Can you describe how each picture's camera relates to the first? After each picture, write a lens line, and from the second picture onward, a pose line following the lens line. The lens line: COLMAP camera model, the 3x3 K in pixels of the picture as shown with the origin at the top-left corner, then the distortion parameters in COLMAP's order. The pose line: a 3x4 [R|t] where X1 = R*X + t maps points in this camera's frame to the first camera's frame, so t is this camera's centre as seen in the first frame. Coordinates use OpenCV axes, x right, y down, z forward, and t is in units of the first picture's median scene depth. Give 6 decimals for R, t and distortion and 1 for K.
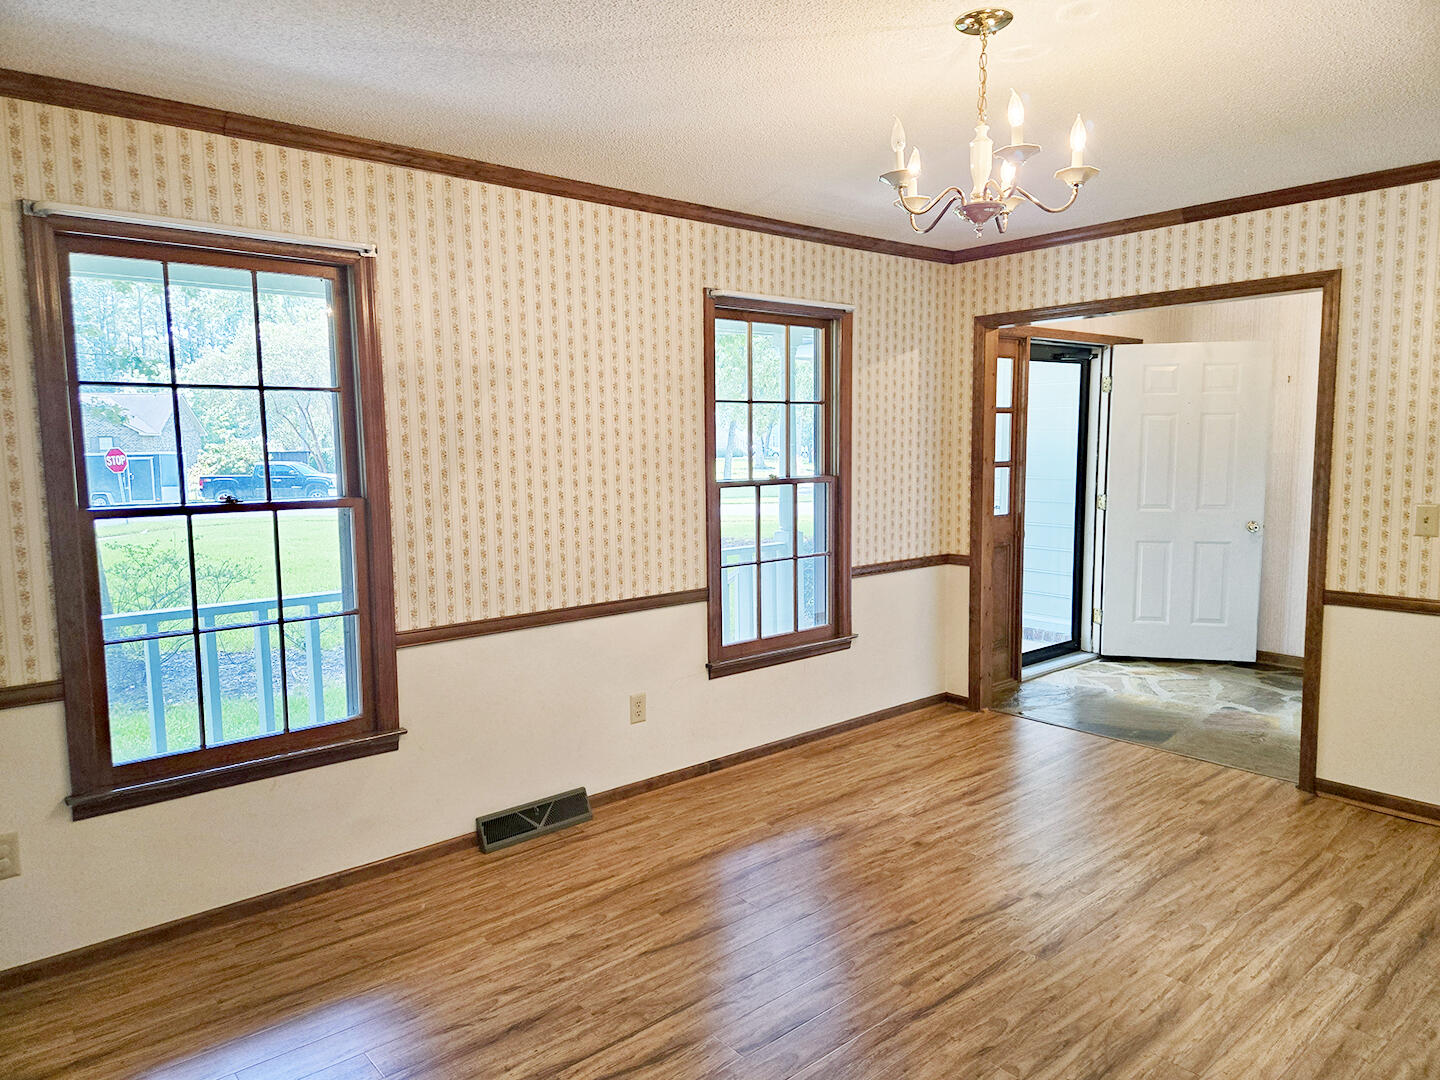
lens RADIAL K [[959.7, 0, 720.0], [0, 959.7, 540.0], [0, 0, 1]] dist [0.076581, -0.065100]
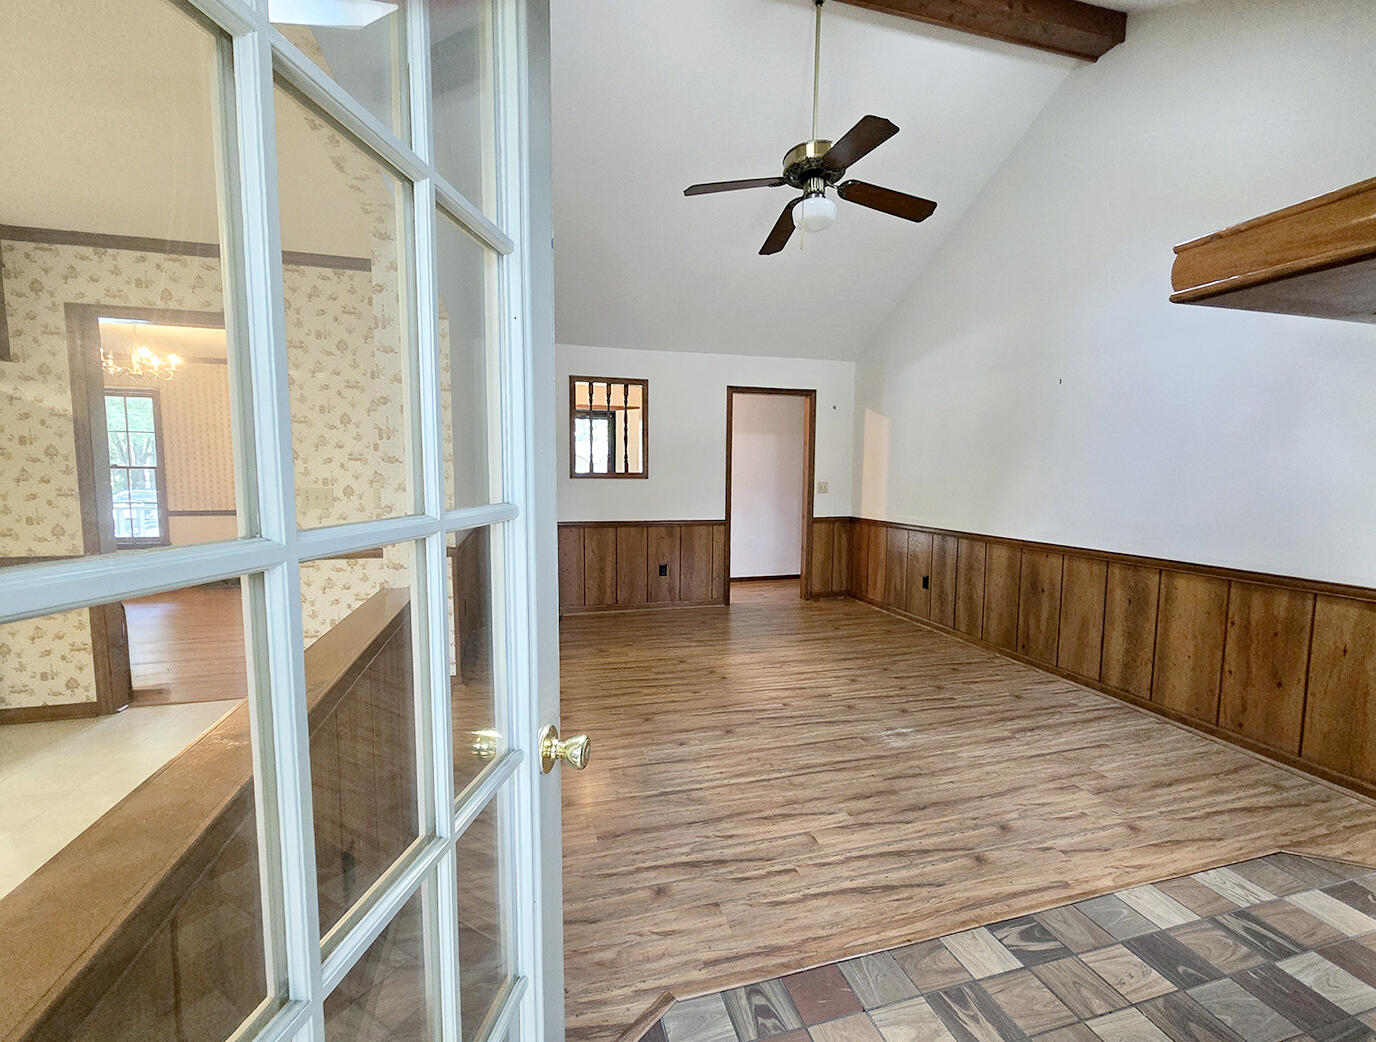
lens RADIAL K [[593.1, 0, 688.0], [0, 593.1, 521.0], [0, 0, 1]] dist [0.000593, -0.000222]
pose [[0.906183, 0.057813, -0.418916, 1.651805], [-0.065868, 0.997817, -0.004780, 0.026058], [0.417725, 0.031925, 0.908012, -0.018449]]
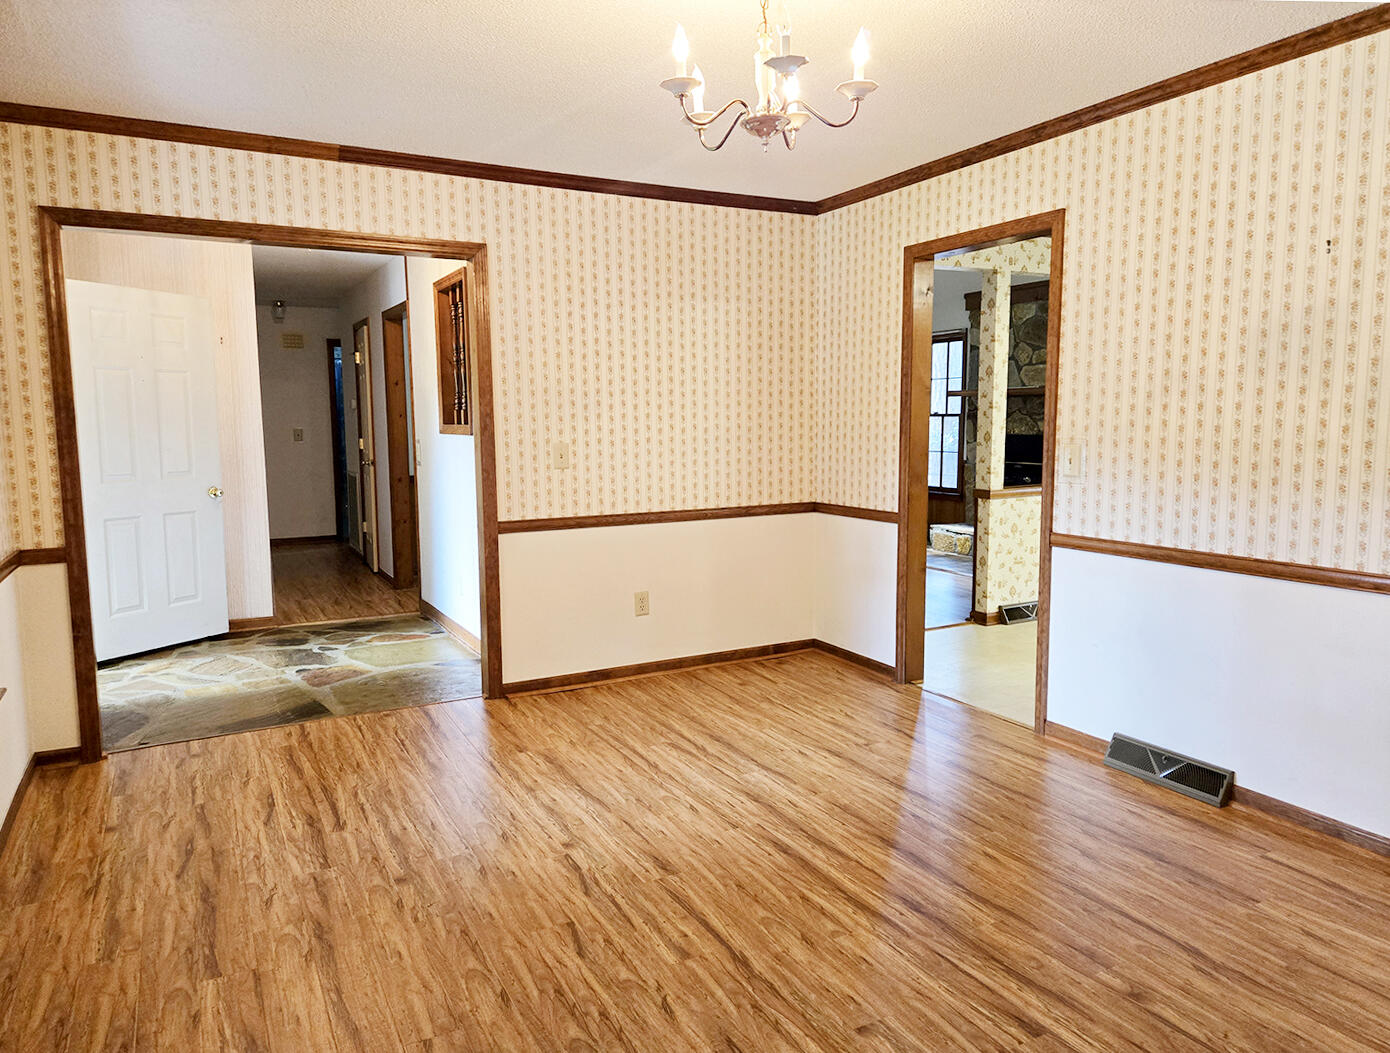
lens RADIAL K [[960.8, 0, 695.0], [0, 960.8, 526.5], [0, 0, 1]] dist [0.090130, -0.090343]
pose [[0.214630, -0.099132, 0.971652, -0.448531], [0.105314, 0.991385, 0.077883, -0.008304], [-0.971001, 0.085613, 0.223221, 0.518323]]
